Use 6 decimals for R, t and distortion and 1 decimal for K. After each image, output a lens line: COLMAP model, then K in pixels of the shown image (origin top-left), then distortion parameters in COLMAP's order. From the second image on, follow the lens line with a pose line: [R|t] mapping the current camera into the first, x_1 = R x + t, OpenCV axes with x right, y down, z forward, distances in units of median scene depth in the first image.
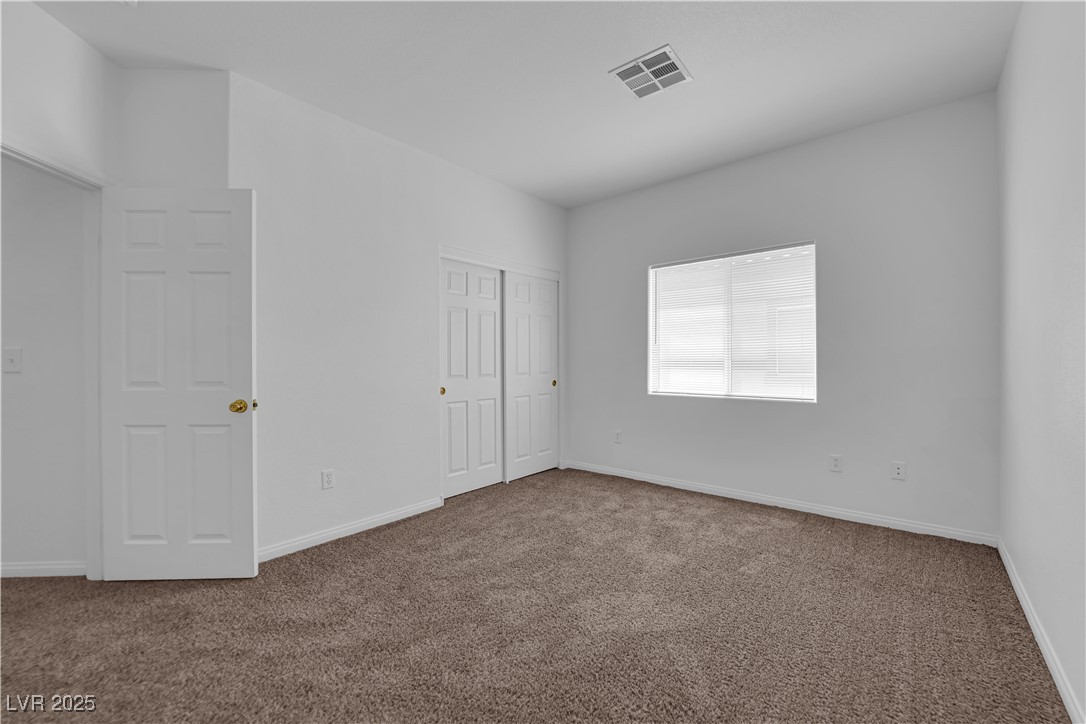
lens RADIAL K [[439.4, 0, 545.9], [0, 439.4, 361.0], [0, 0, 1]] dist [-0.008034, -0.003850]
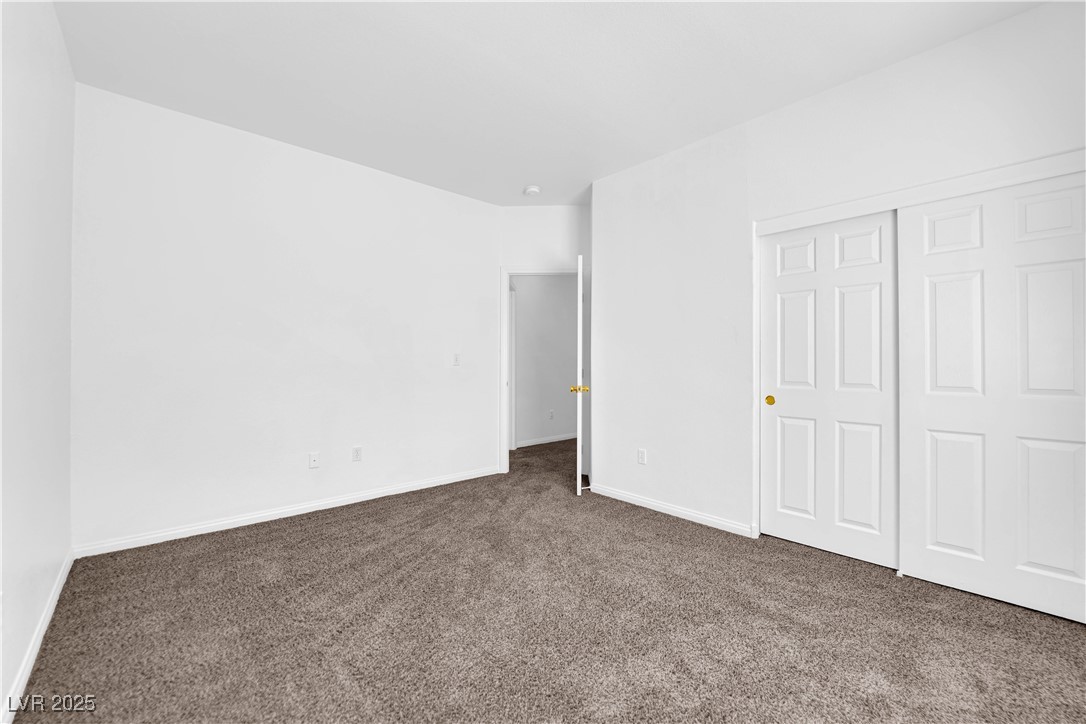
lens RADIAL K [[439.4, 0, 545.9], [0, 439.4, 361.0], [0, 0, 1]] dist [-0.008034, -0.003850]
pose [[-0.130594, 0.001168, -0.991435, 0.595478], [-0.004650, 0.999988, 0.001791, -0.002282], [0.991425, 0.004845, -0.130587, 0.680931]]
